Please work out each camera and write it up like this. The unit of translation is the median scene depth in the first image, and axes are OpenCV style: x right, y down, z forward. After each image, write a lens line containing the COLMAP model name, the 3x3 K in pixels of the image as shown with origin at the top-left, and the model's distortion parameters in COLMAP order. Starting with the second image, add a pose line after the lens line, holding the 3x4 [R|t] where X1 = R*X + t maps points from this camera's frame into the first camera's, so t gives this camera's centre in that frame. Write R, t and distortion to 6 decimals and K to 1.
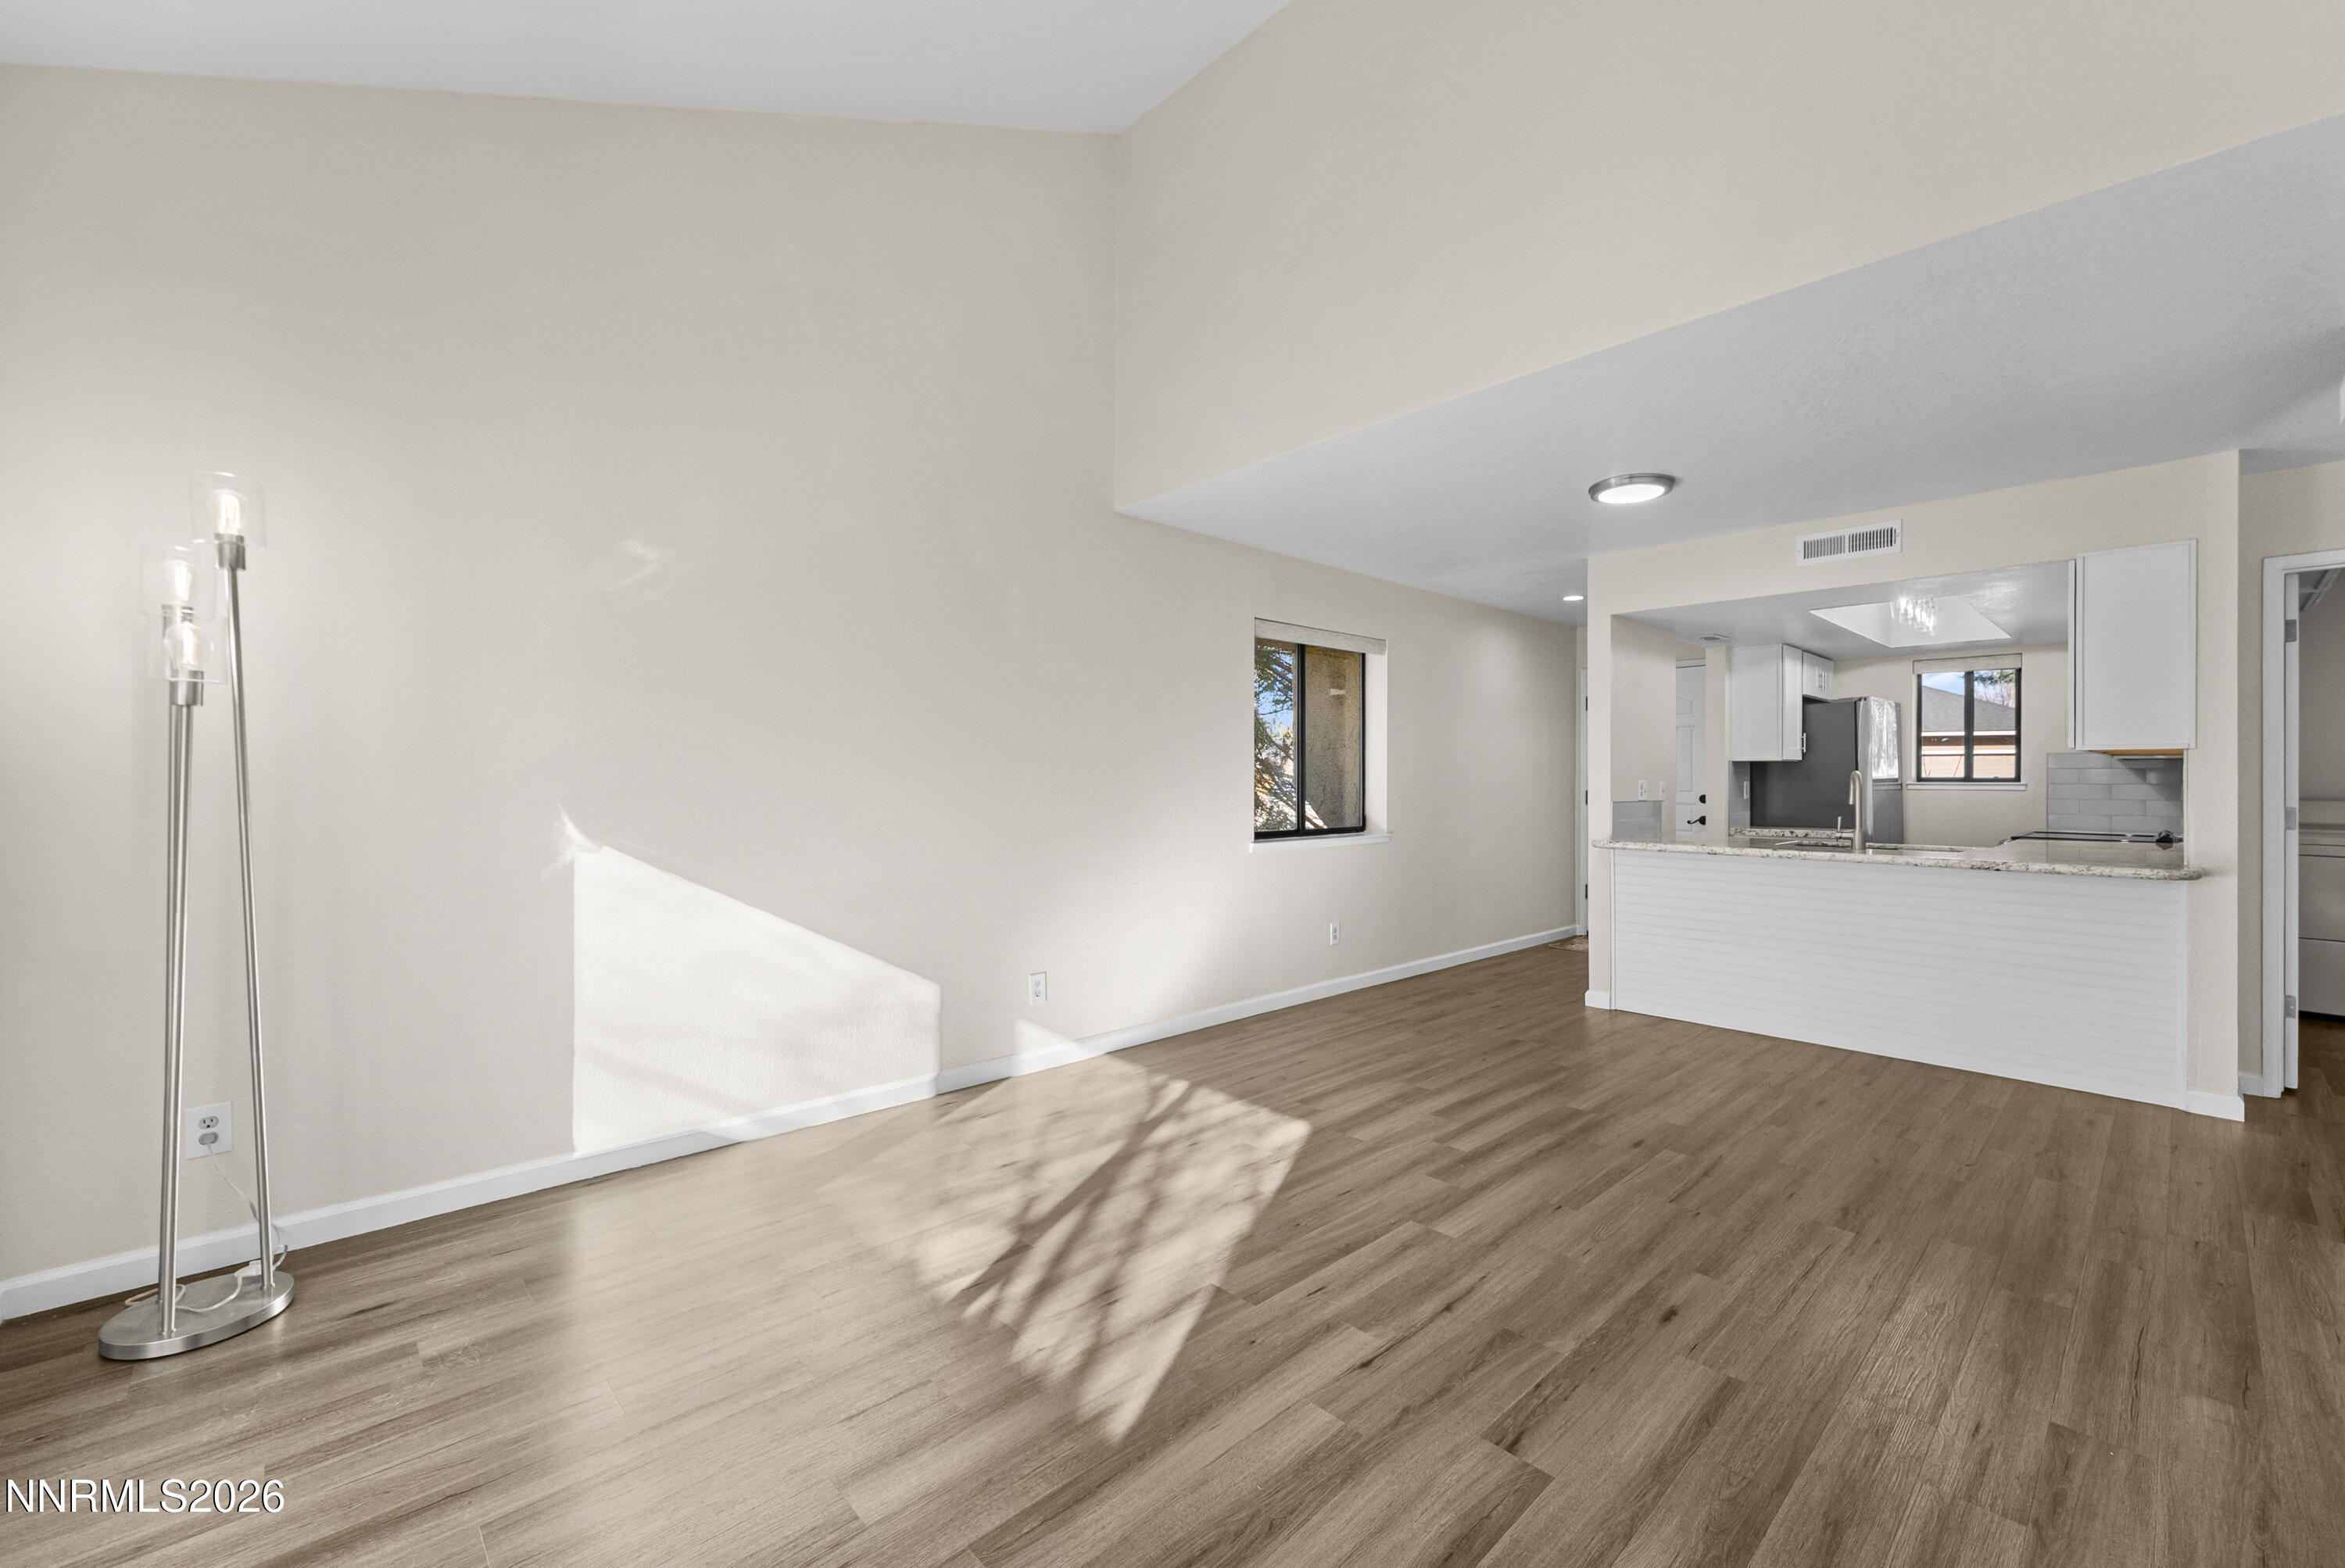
lens RADIAL K [[954.5, 0, 1202.5], [0, 954.5, 780.7], [0, 0, 1]] dist [0.015443, -0.000158]
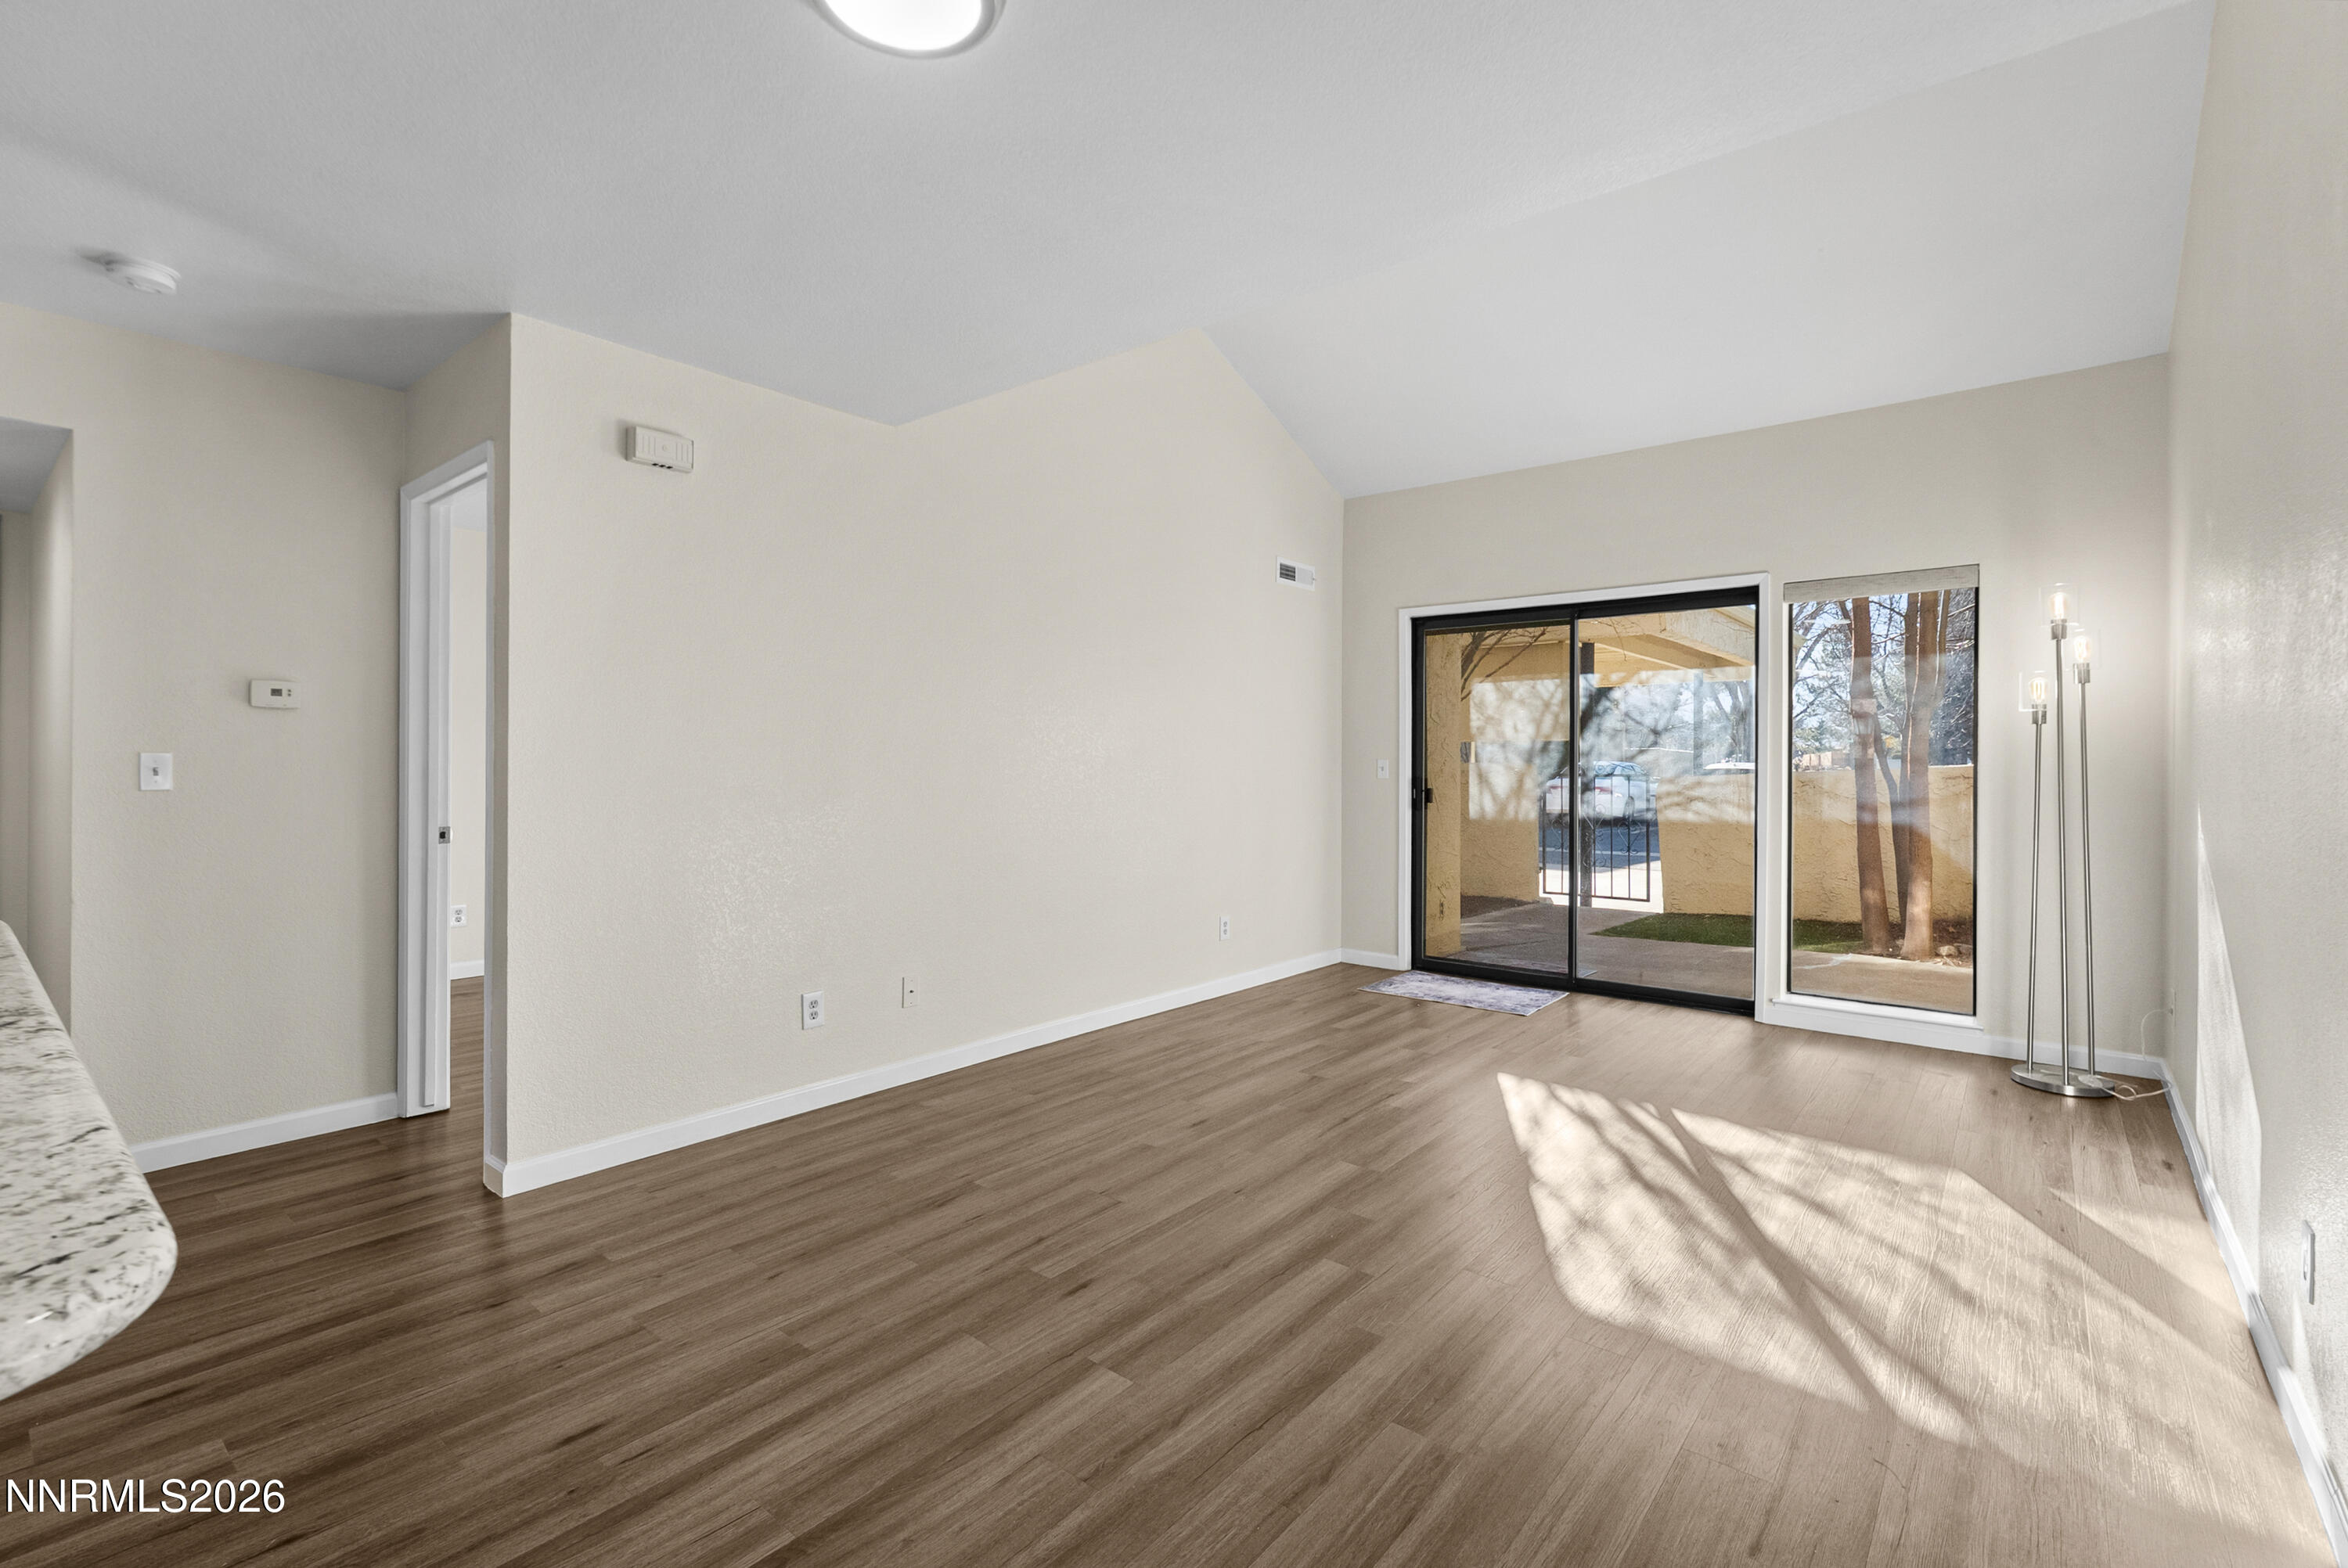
lens RADIAL K [[1044.7, 0, 1191.7], [0, 1044.7, 762.1], [0, 0, 1]] dist [-0.000532, 0.000412]
pose [[-0.993148, -0.010594, -0.116386, 0.492006], [-0.011330, 0.999920, 0.005668, -0.000617], [0.116317, 0.006948, -0.993188, 1.846414]]
